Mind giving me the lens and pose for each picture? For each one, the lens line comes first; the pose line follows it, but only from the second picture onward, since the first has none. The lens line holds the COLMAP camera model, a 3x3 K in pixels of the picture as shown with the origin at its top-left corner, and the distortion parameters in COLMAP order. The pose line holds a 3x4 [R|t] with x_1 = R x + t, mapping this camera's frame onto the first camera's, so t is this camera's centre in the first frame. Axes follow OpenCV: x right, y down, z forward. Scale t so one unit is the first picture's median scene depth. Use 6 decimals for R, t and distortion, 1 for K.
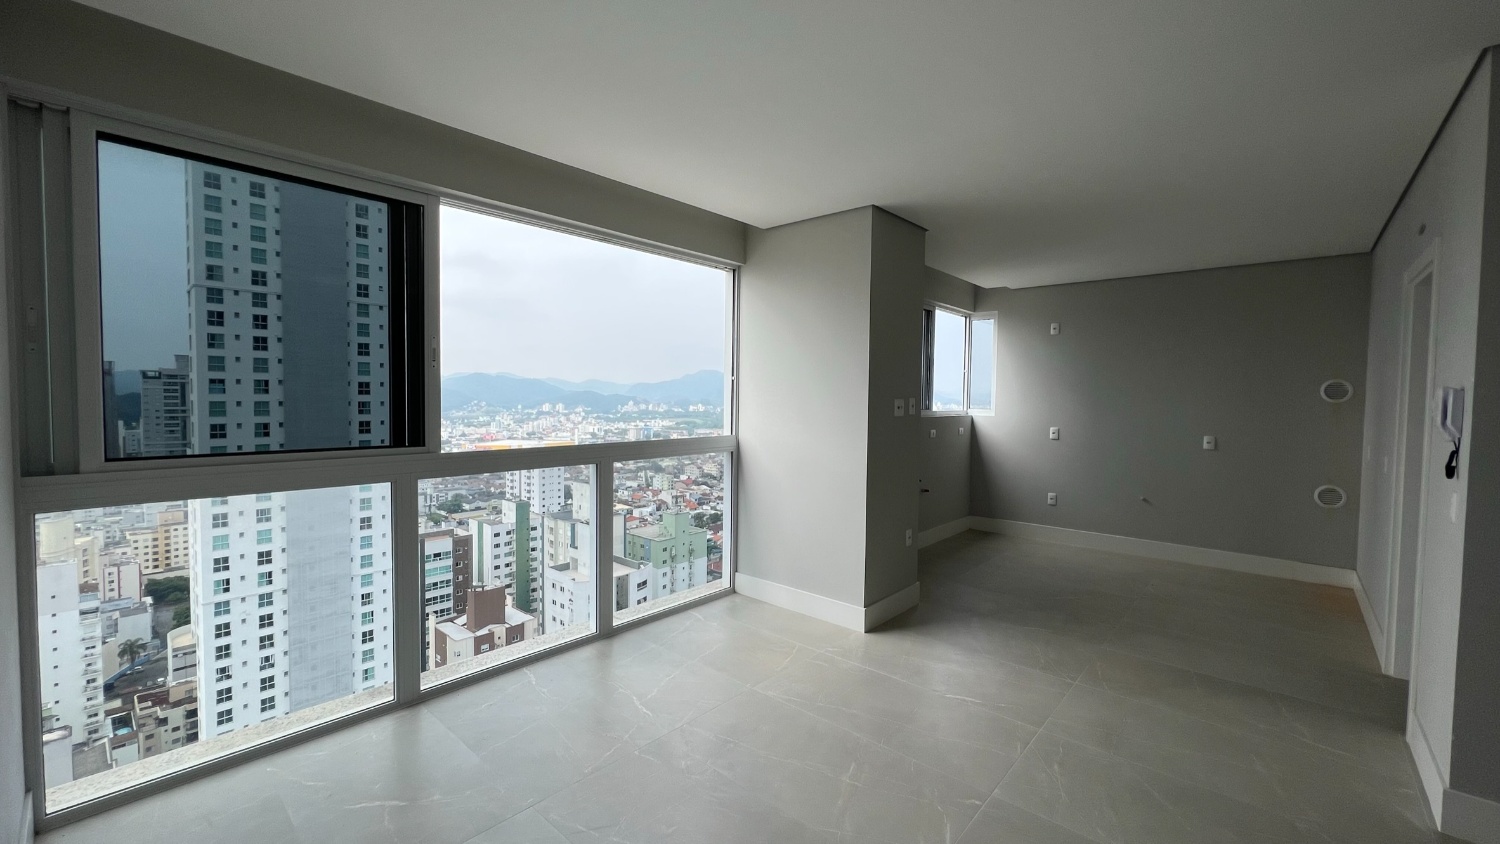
lens RADIAL K [[600.9, 0, 743.5], [0, 600.9, 420.5], [0, 0, 1]] dist [0.000762, 0.000662]
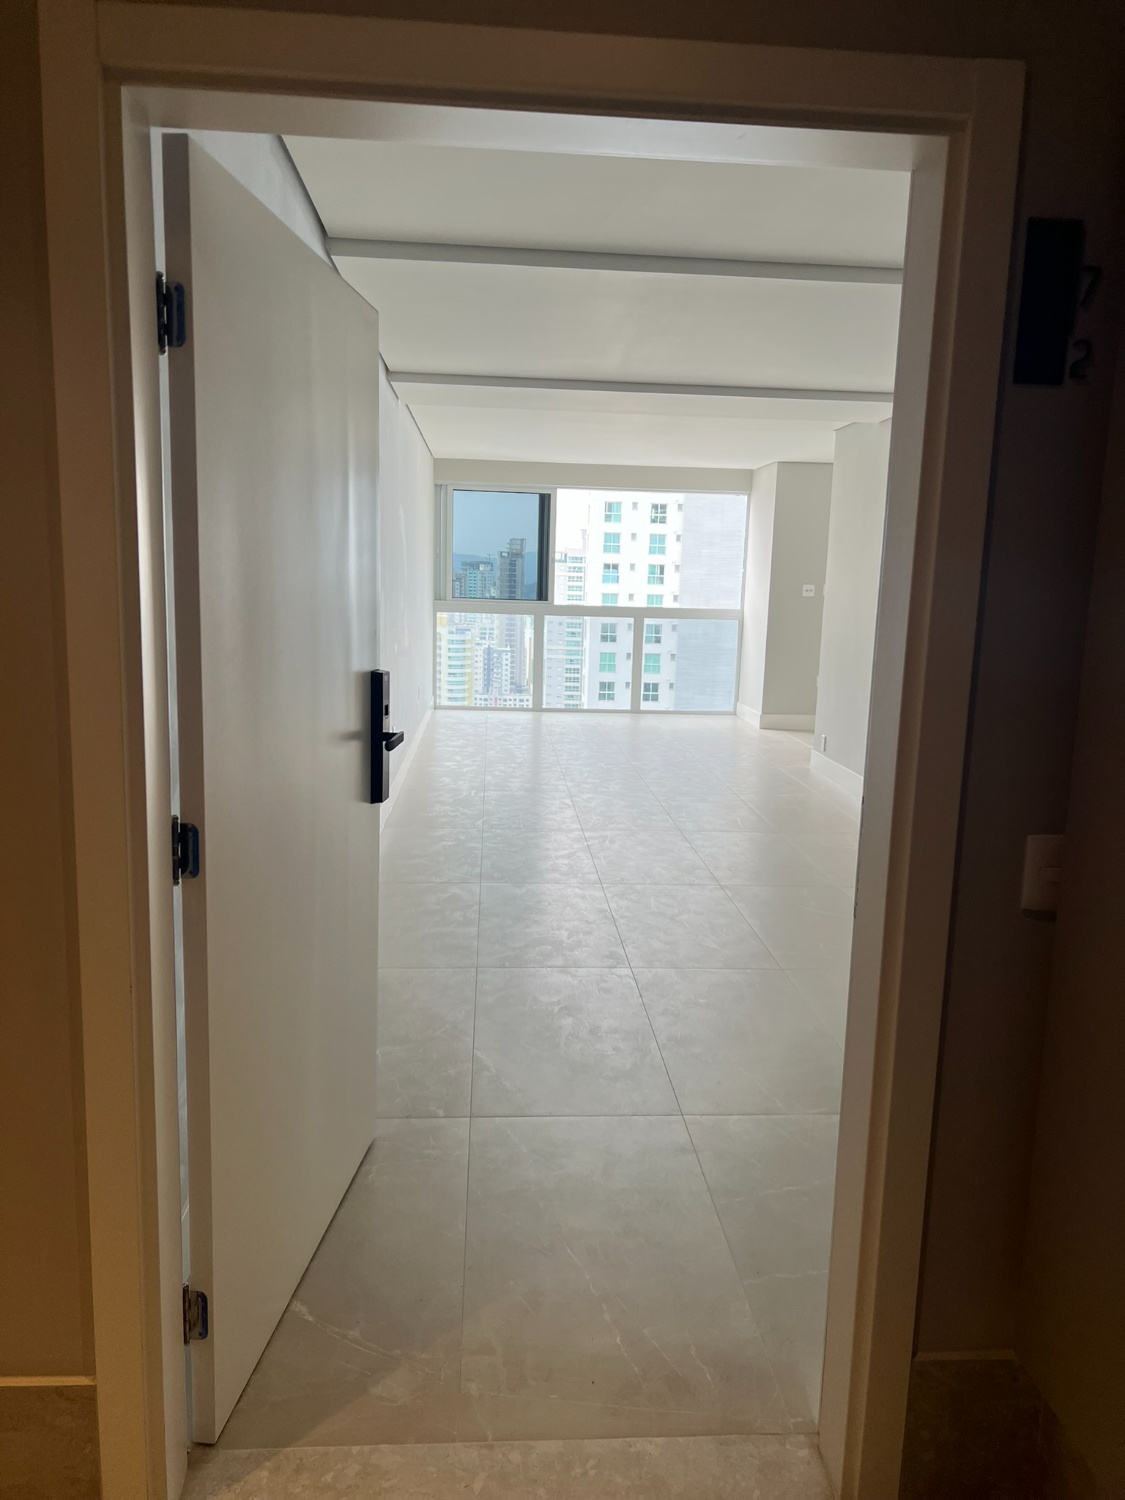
lens RADIAL K [[1121.6, 0, 565.2], [0, 1121.6, 759.3], [0, 0, 1]] dist [0.134351, -0.280325]
pose [[0.716536, 0.121719, -0.686848, 0.078044], [-0.050361, 0.991115, 0.123102, 0.003409], [0.695729, -0.053617, 0.716300, -0.063330]]
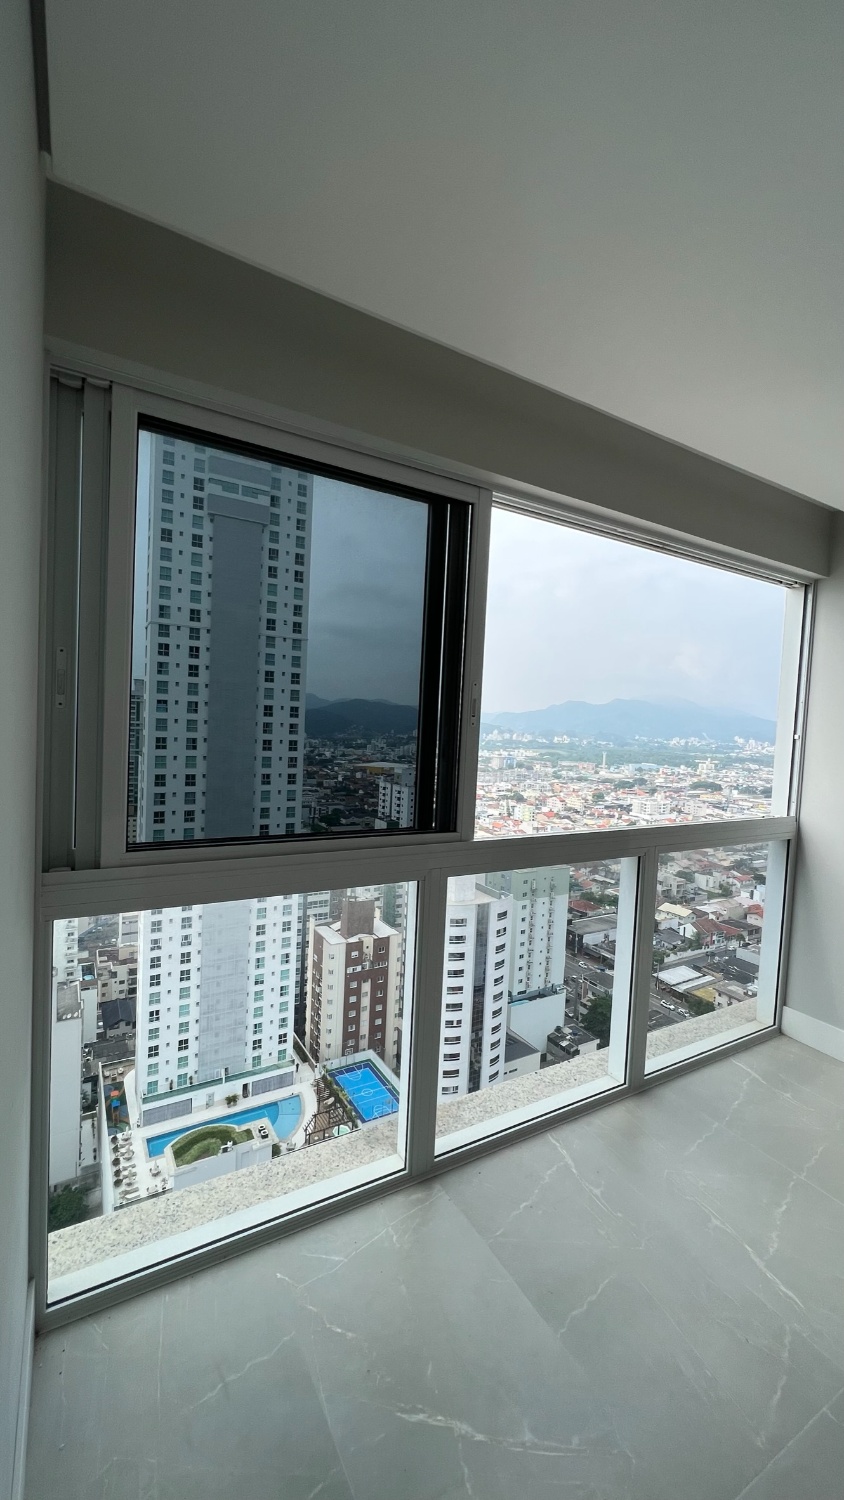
lens RADIAL K [[600.9, 0, 422.0], [0, 600.9, 750.0], [0, 0, 1]] dist [0.000762, 0.000662]
pose [[0.952357, 0.047574, -0.301253, -0.010860], [-0.047616, 0.998840, 0.007208, -0.001875], [0.301246, 0.007480, 0.953517, 0.008740]]
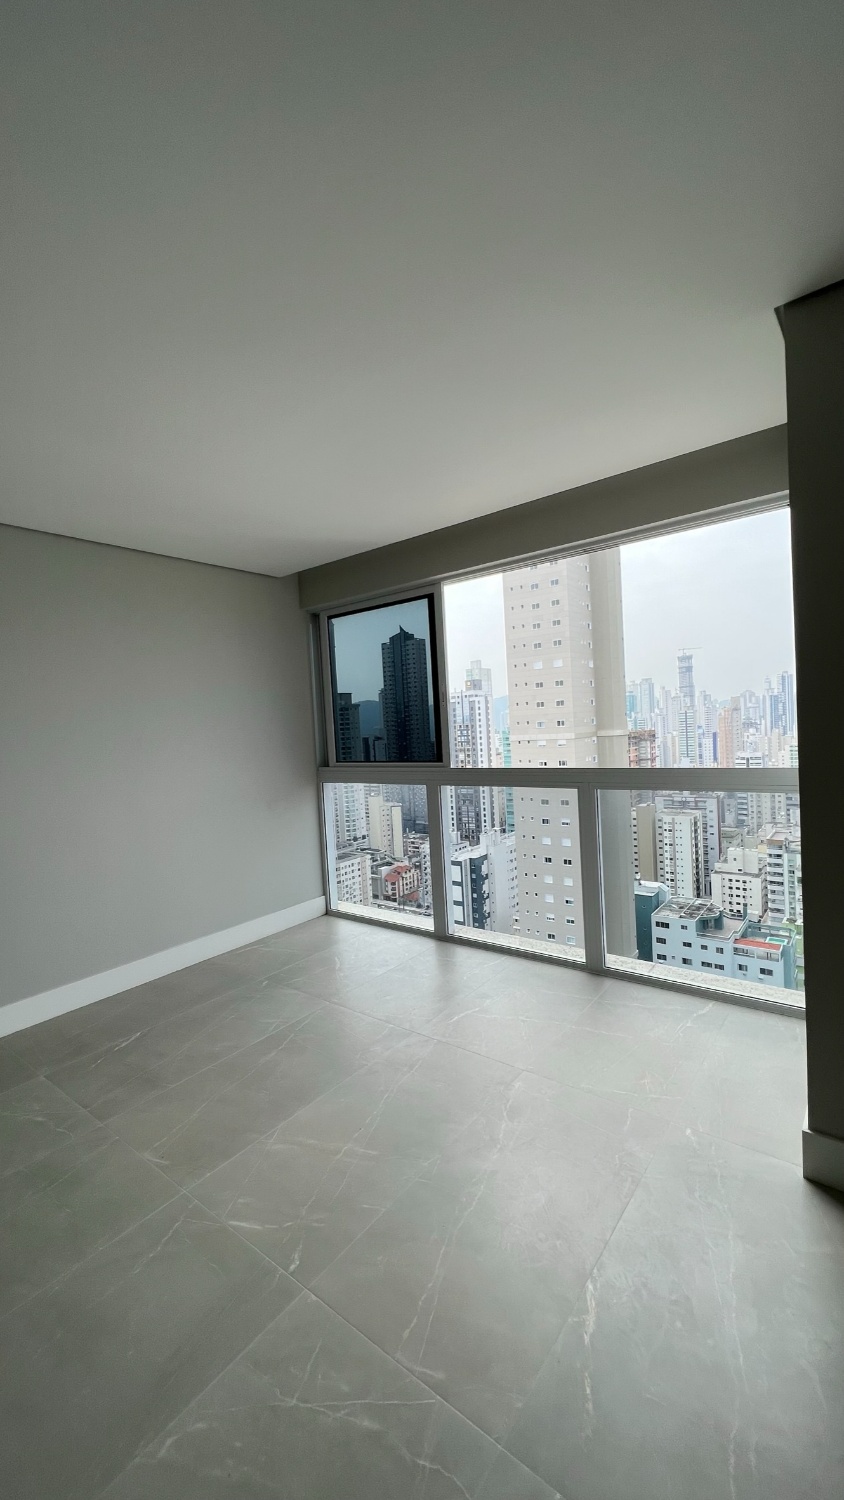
lens RADIAL K [[600.9, 0, 422.0], [0, 600.9, 750.0], [0, 0, 1]] dist [0.000762, 0.000662]
pose [[0.059954, 0.024280, -0.997906, 0.026986], [0.016864, 0.999537, 0.025333, -0.000688], [0.998059, -0.018348, 0.059517, 0.026791]]
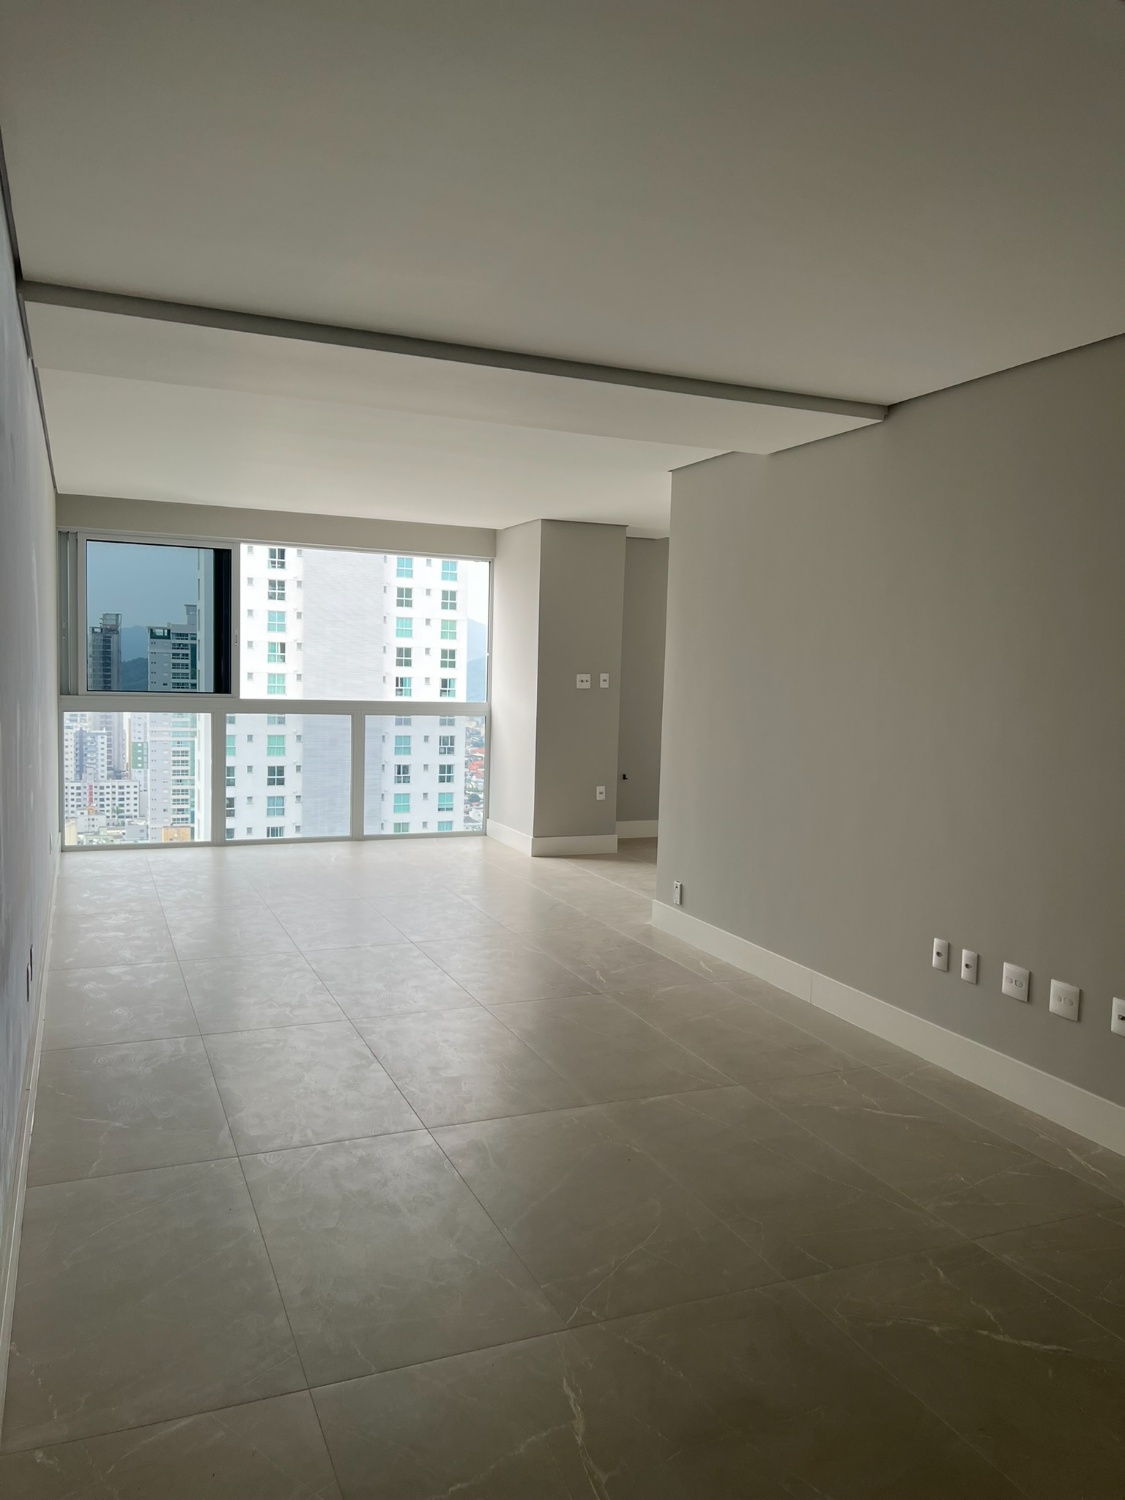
lens RADIAL K [[1121.6, 0, 565.2], [0, 1121.6, 759.3], [0, 0, 1]] dist [0.134351, -0.280325]
pose [[0.906481, 0.048574, -0.419443, 0.050489], [-0.034495, 0.998560, 0.041090, 0.001938], [0.420835, -0.022778, 0.906851, -0.045208]]
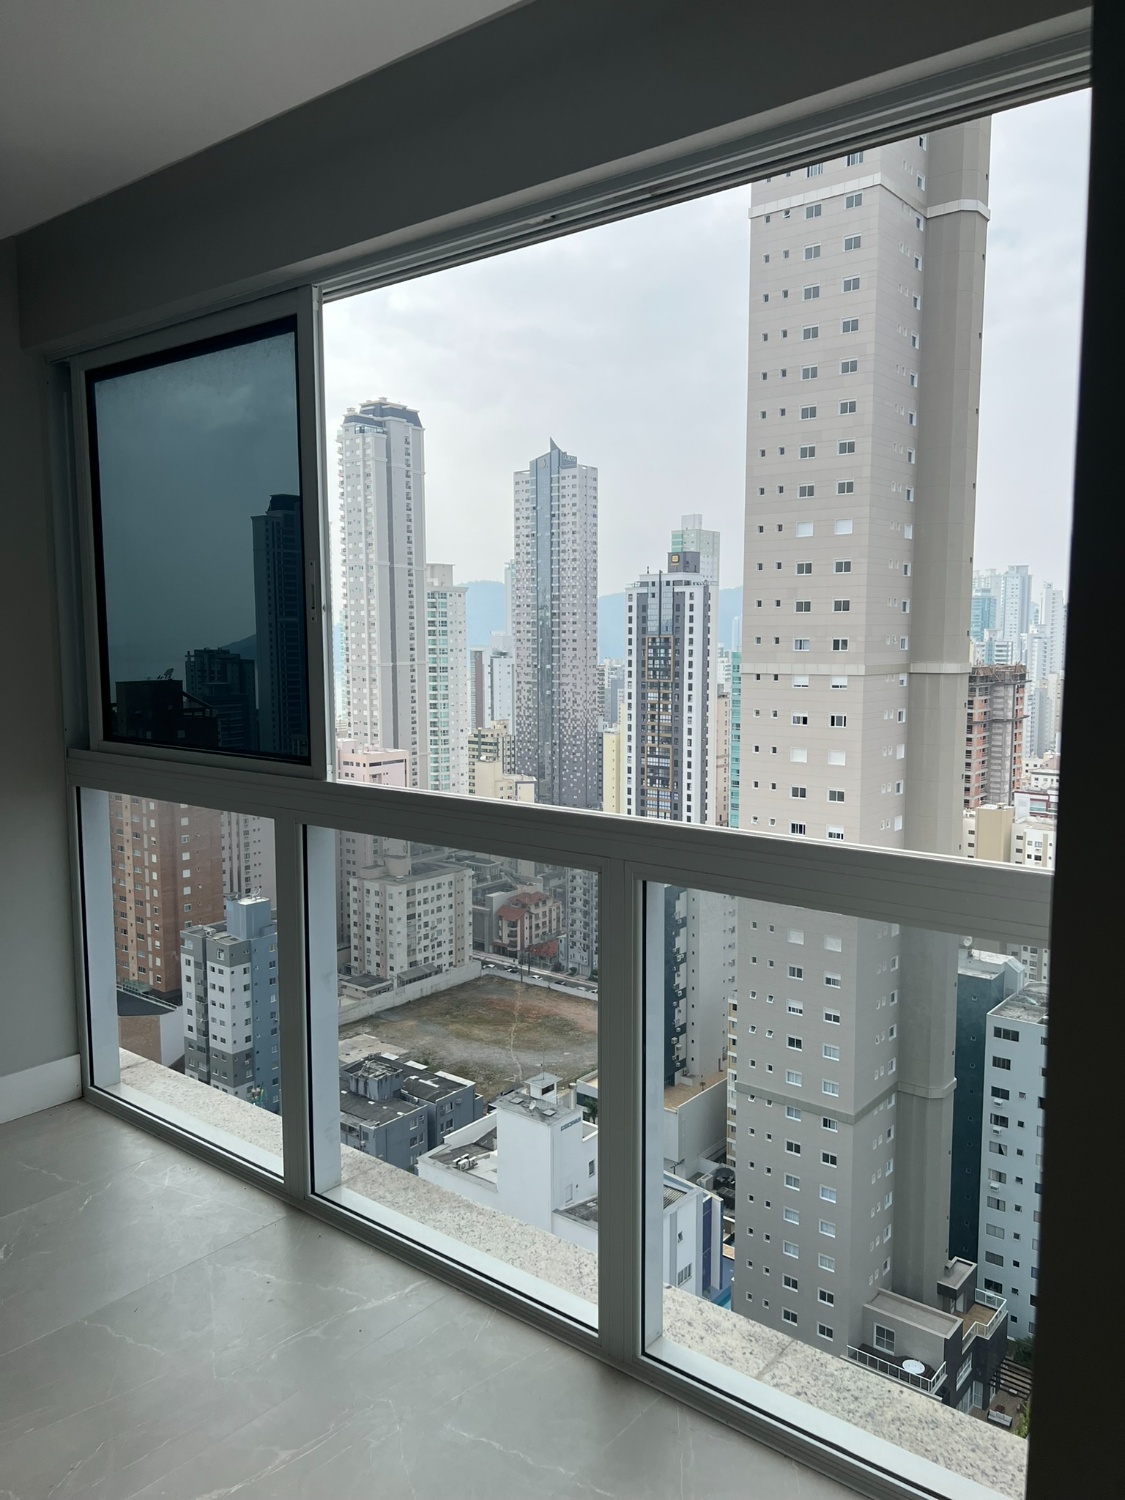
lens RADIAL K [[1121.6, 0, 565.2], [0, 1121.6, 759.3], [0, 0, 1]] dist [0.134351, -0.280325]
pose [[0.046385, 0.097346, -0.994169, 0.015485], [-0.038387, 0.994679, 0.095605, -0.002168], [0.998186, 0.033728, 0.049875, 0.036386]]
